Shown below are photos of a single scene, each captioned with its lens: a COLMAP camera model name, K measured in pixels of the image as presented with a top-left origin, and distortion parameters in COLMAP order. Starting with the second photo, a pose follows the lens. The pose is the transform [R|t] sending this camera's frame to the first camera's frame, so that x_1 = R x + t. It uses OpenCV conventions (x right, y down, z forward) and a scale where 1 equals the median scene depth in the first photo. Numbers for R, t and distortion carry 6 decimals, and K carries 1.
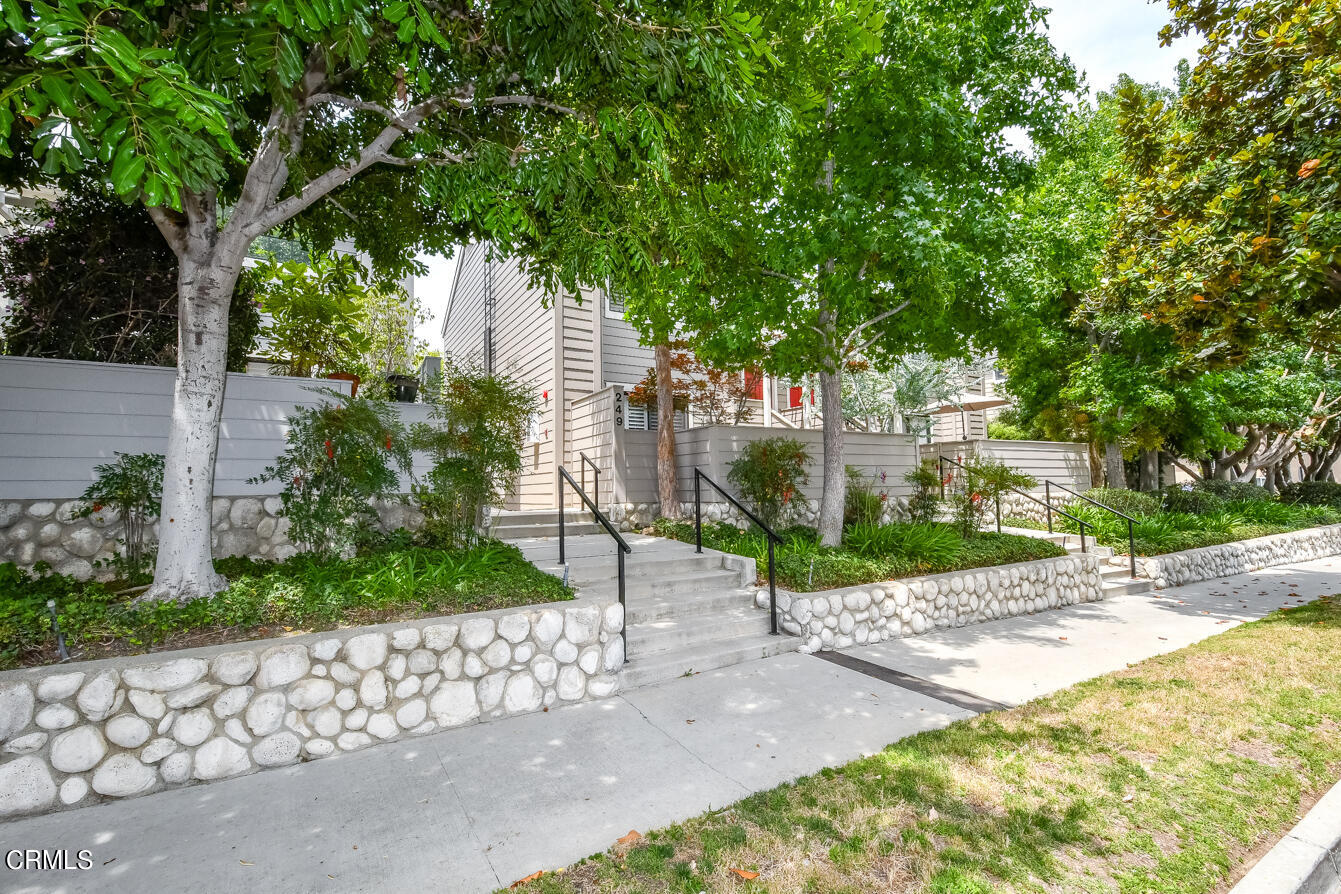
lens RADIAL K [[584.5, 0, 653.9], [0, 584.5, 460.2], [0, 0, 1]] dist [0.032292, -0.018467]
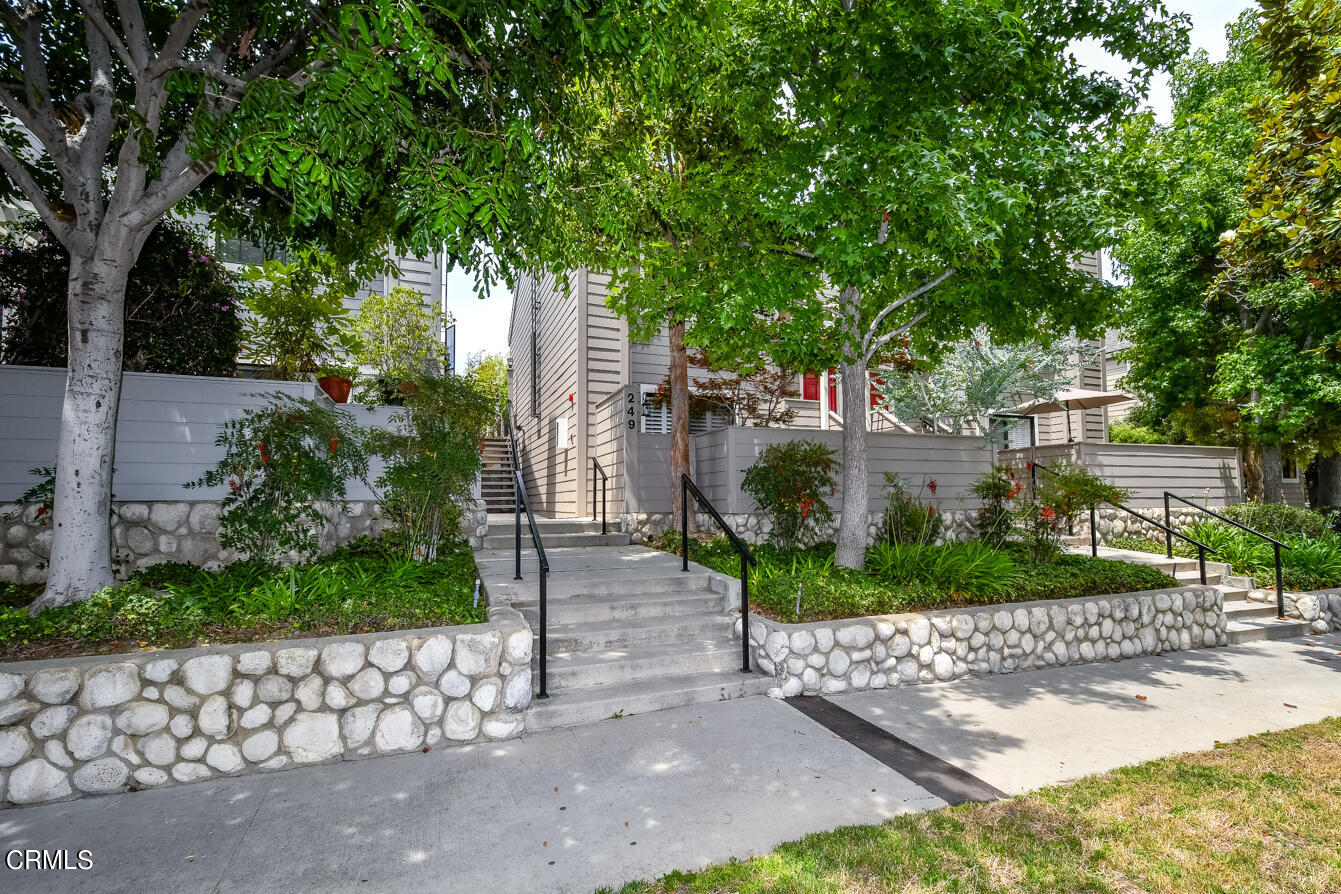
lens RADIAL K [[583.7, 0, 673.4], [0, 583.7, 476.3], [0, 0, 1]] dist [0.027509, -0.015954]
pose [[0.985221, 0.003732, -0.171247, 0.243862], [-0.001645, 0.999923, 0.012329, 0.006046], [0.171280, -0.011865, 0.985151, 0.157297]]
